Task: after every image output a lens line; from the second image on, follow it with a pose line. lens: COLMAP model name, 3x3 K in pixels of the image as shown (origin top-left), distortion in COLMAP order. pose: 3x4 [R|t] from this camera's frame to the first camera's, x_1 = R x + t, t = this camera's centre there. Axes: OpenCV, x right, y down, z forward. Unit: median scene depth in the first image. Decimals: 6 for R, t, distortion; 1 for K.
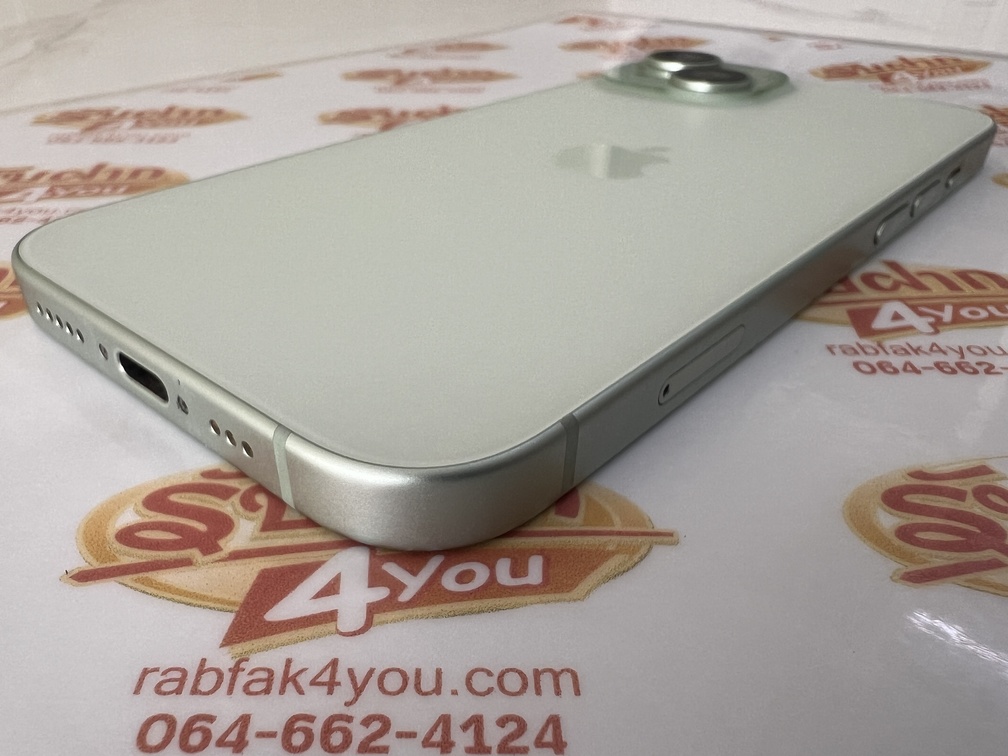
lens RADIAL K [[814.3, 0, 504.0], [0, 814.3, 378.0], [0, 0, 1]] dist [-0.008611, -0.010334]
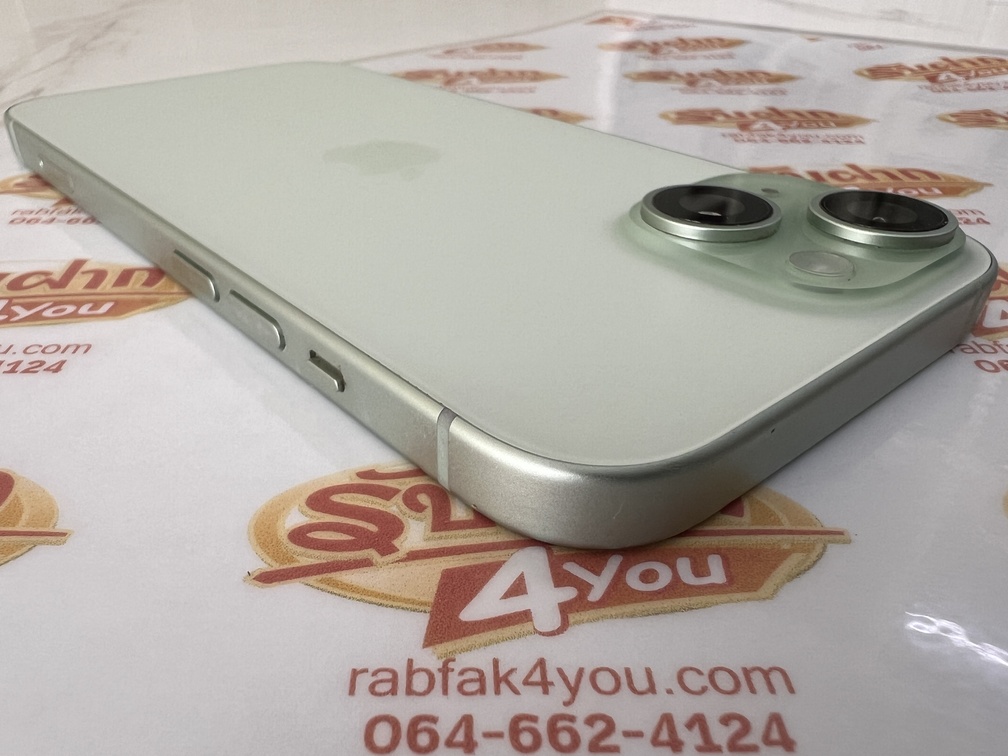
lens RADIAL K [[815.9, 0, 504.0], [0, 815.9, 378.0], [0, 0, 1]] dist [-0.011097, -0.009629]
pose [[0.999989, -0.002089, 0.004291, -0.232462], [0.002093, 0.999997, -0.000948, 0.001442], [-0.004289, 0.000957, 0.999990, -0.000523]]
